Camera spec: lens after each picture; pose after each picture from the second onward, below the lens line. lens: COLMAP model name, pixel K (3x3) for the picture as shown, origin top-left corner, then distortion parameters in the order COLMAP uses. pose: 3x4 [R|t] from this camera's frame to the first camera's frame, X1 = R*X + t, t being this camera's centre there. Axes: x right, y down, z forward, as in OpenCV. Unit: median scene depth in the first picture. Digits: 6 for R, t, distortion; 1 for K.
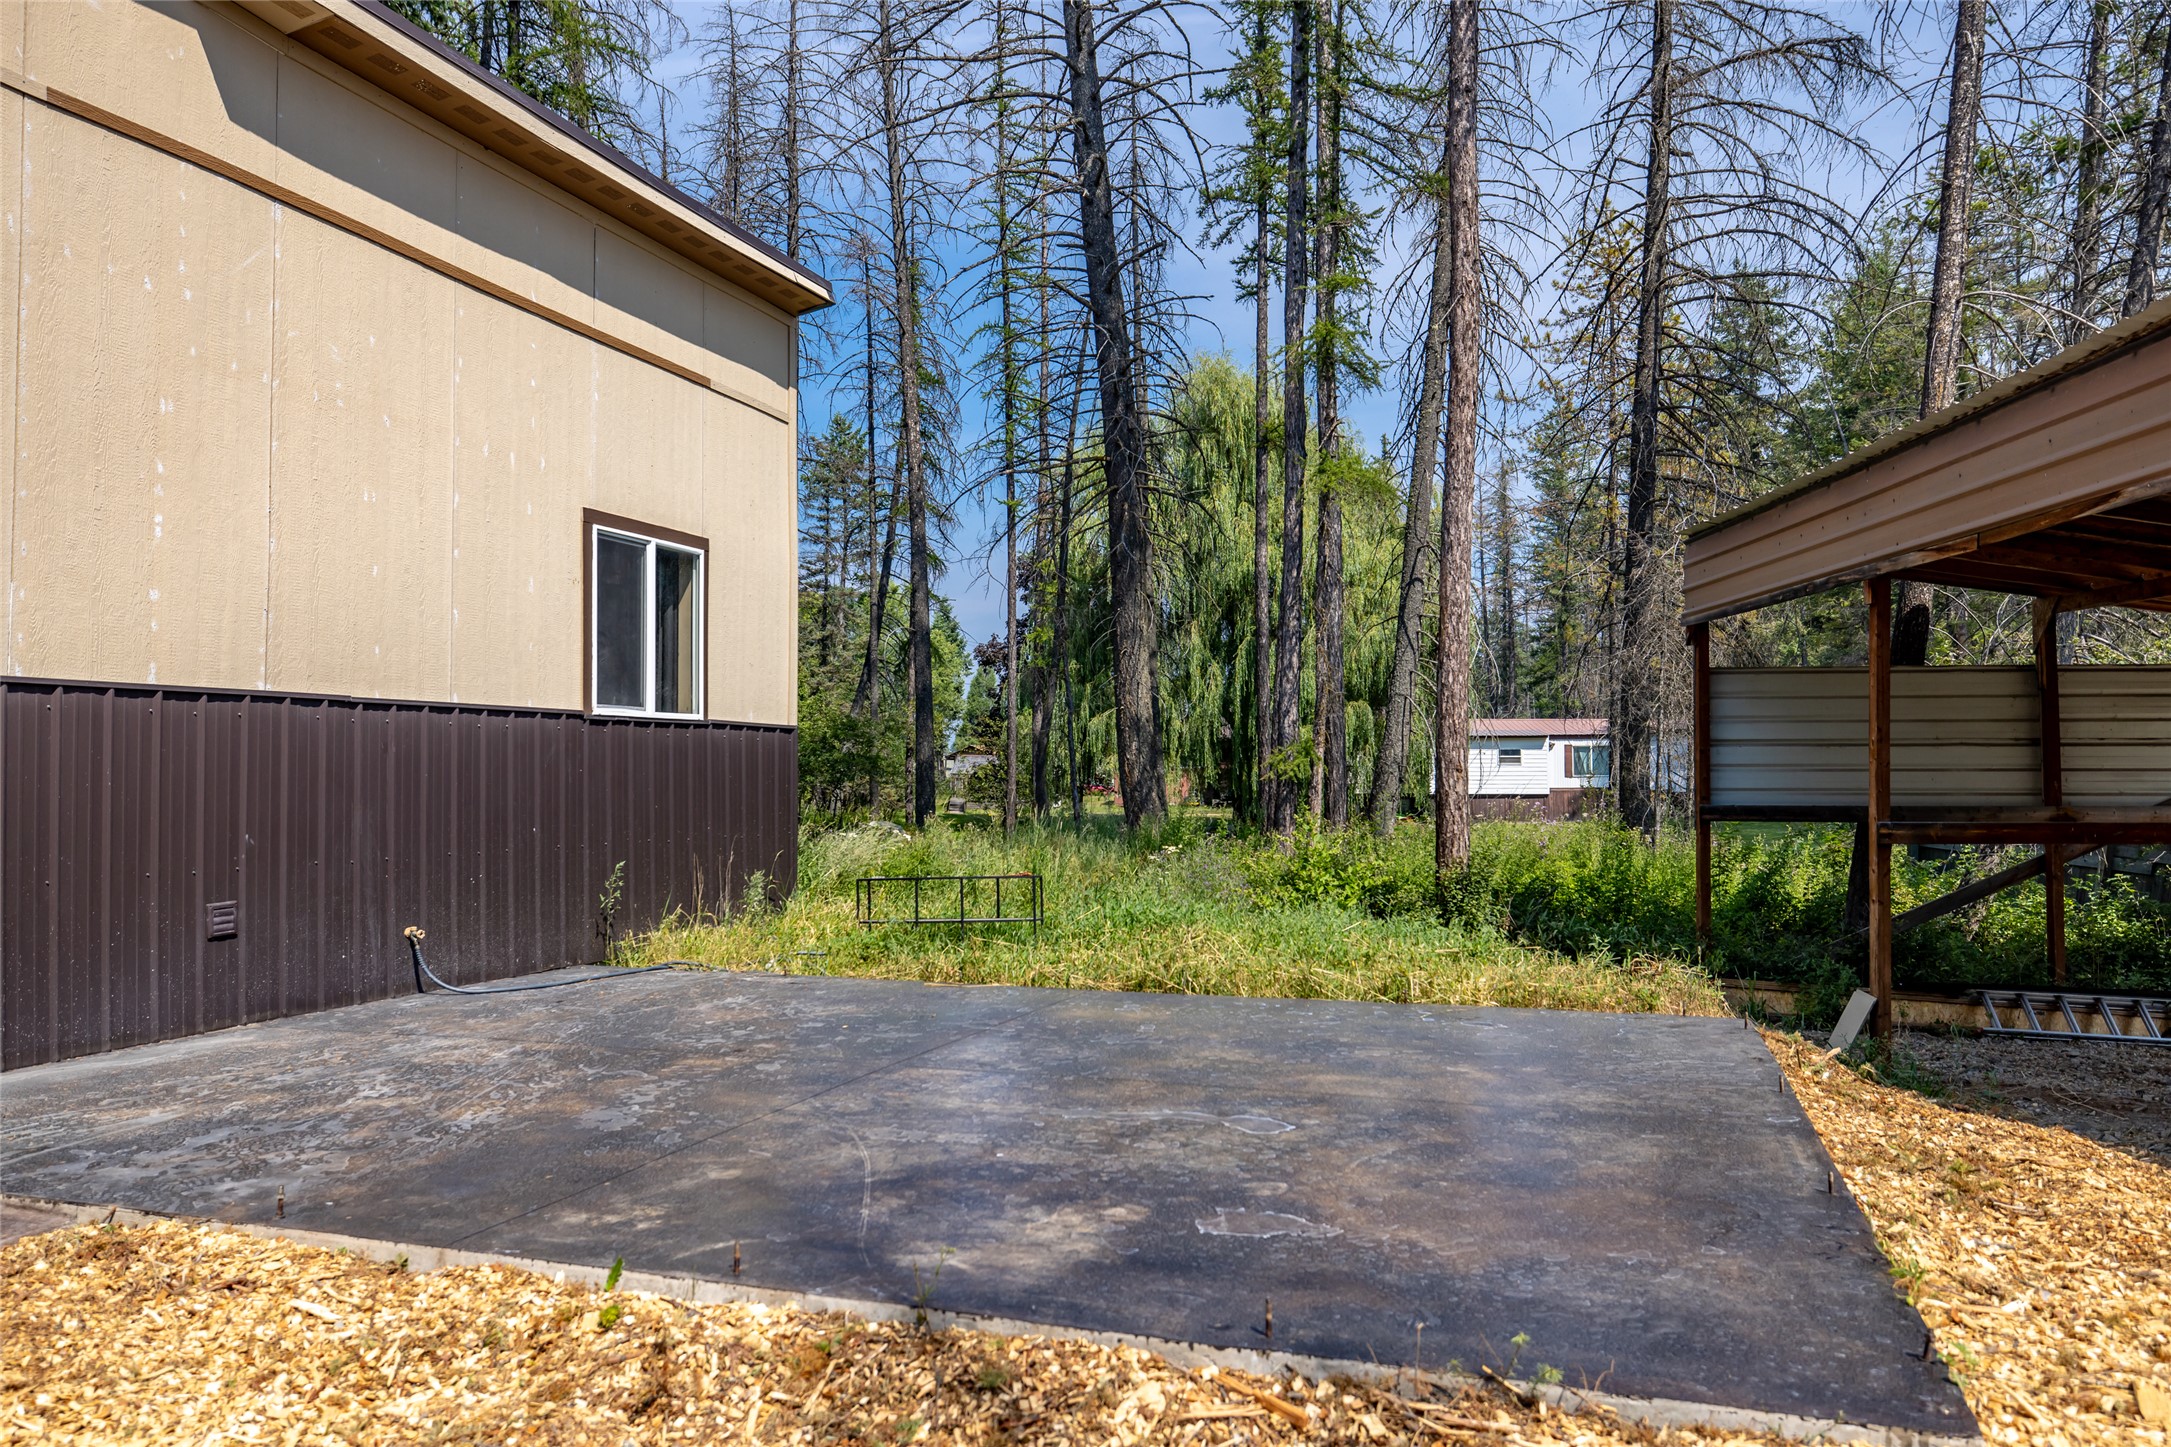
lens RADIAL K [[1516.7, 0, 1085.5], [0, 1516.7, 723.5], [0, 0, 1]] dist [0.001324, -0.001070]
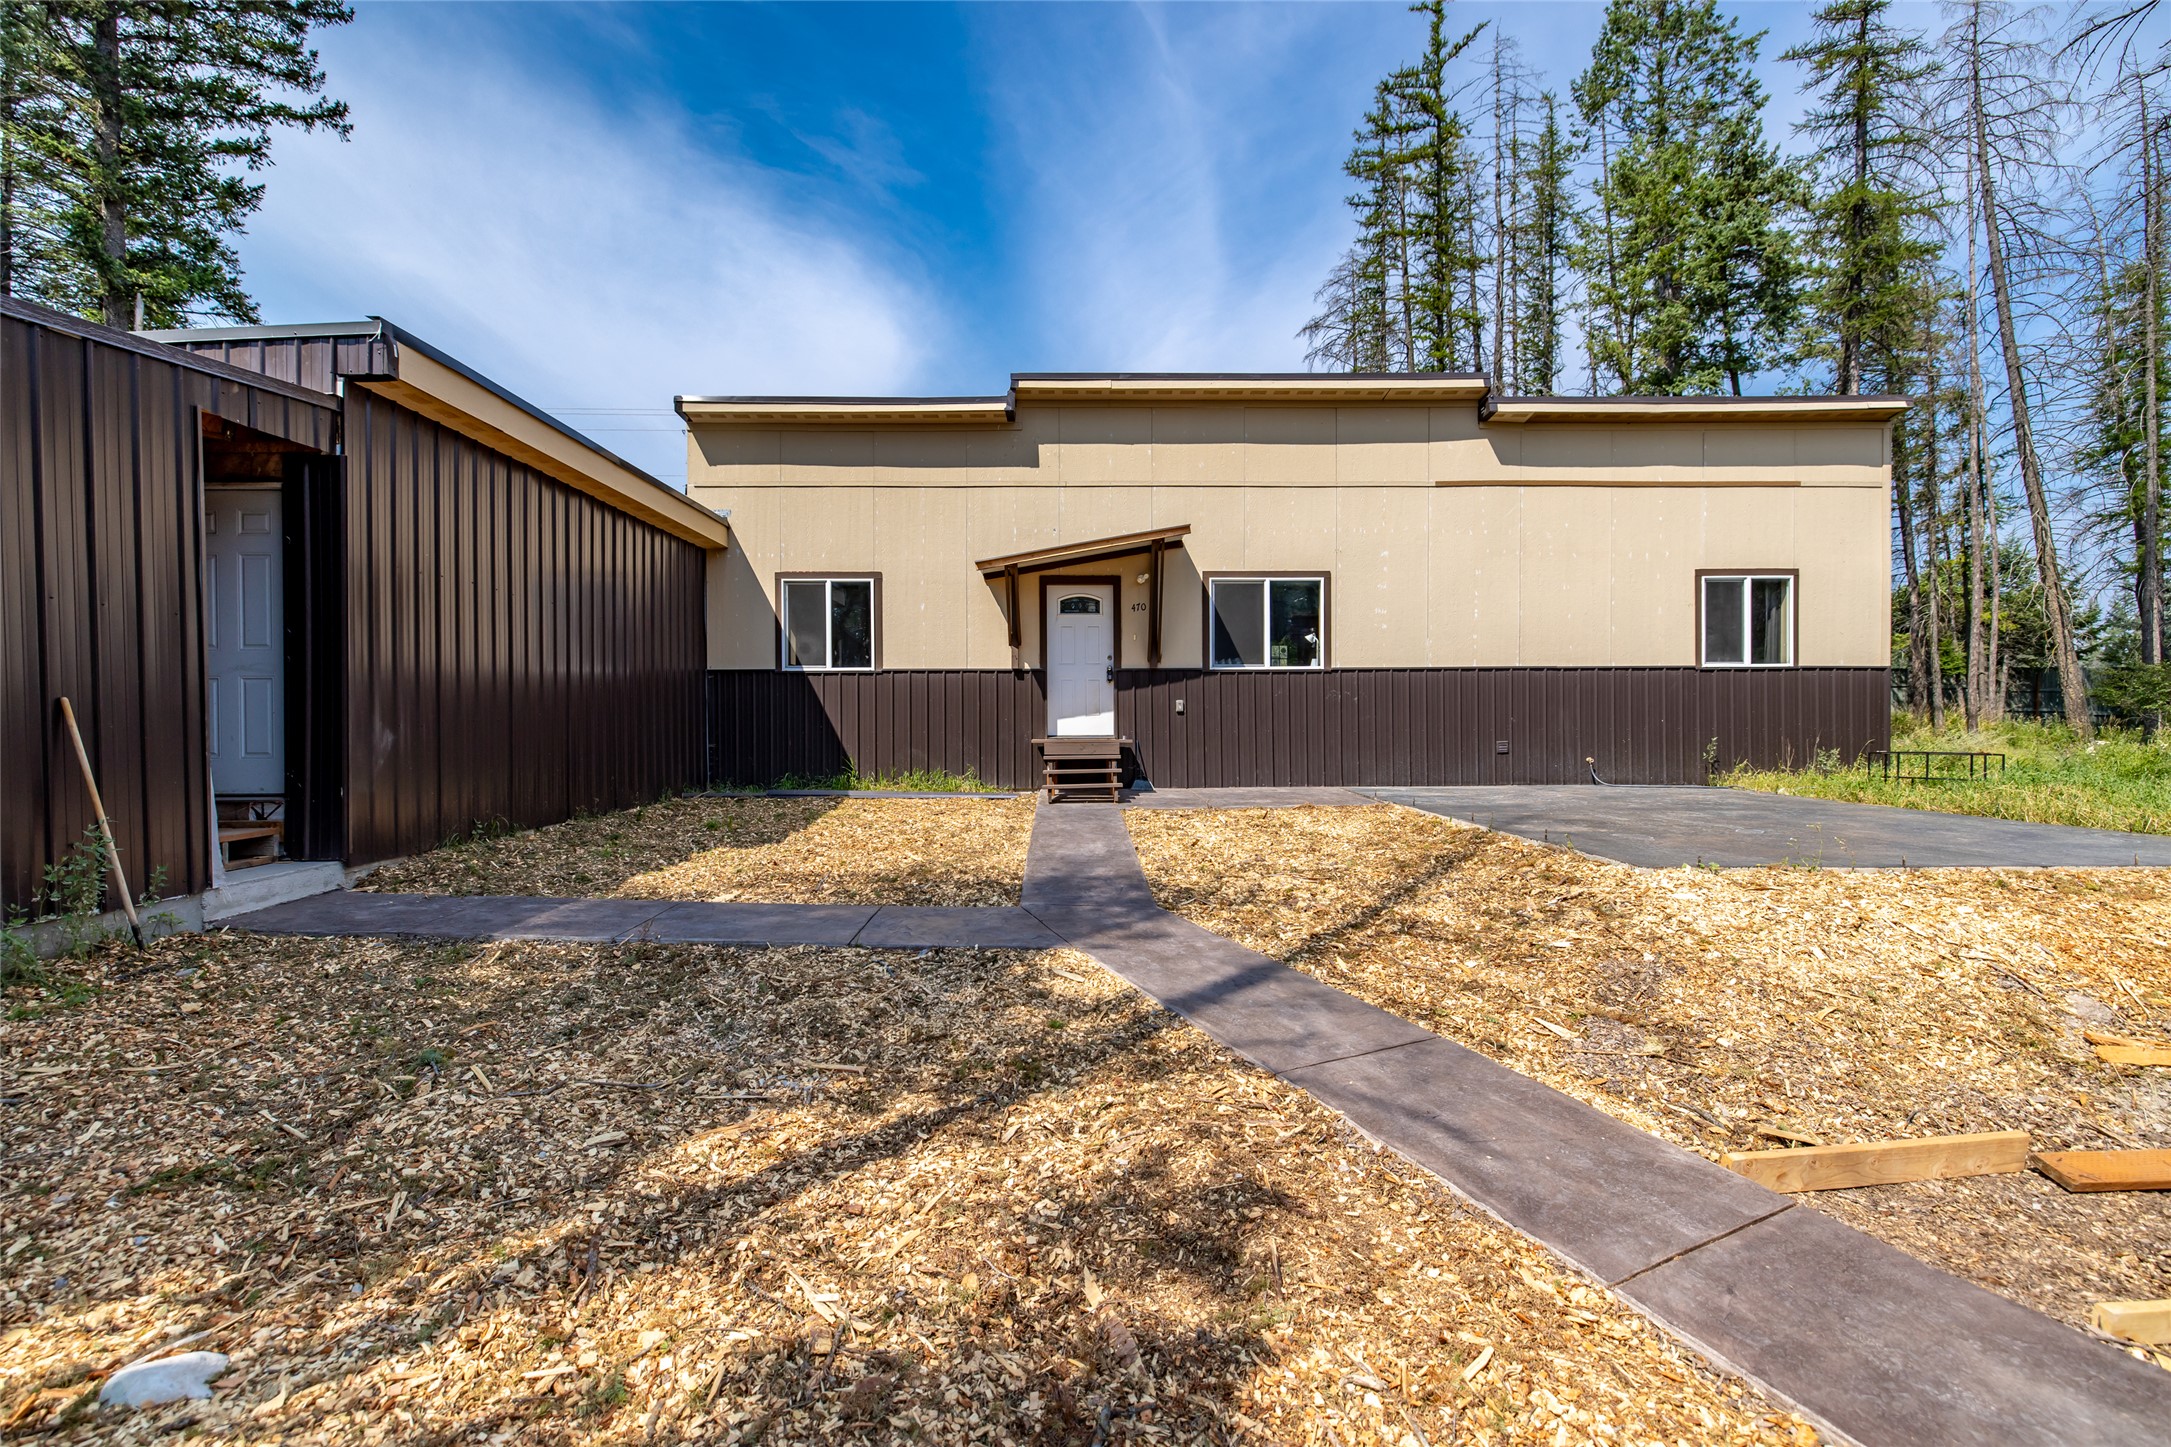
lens RADIAL K [[924.3, 0, 1081.3], [0, 924.3, 724.1], [0, 0, 1]] dist [0.001924, 0.000030]
pose [[0.343597, 0.008903, -0.939075, 0.328601], [0.036594, 0.999069, 0.022861, 0.008585], [0.938404, -0.042219, 0.342951, -0.123346]]
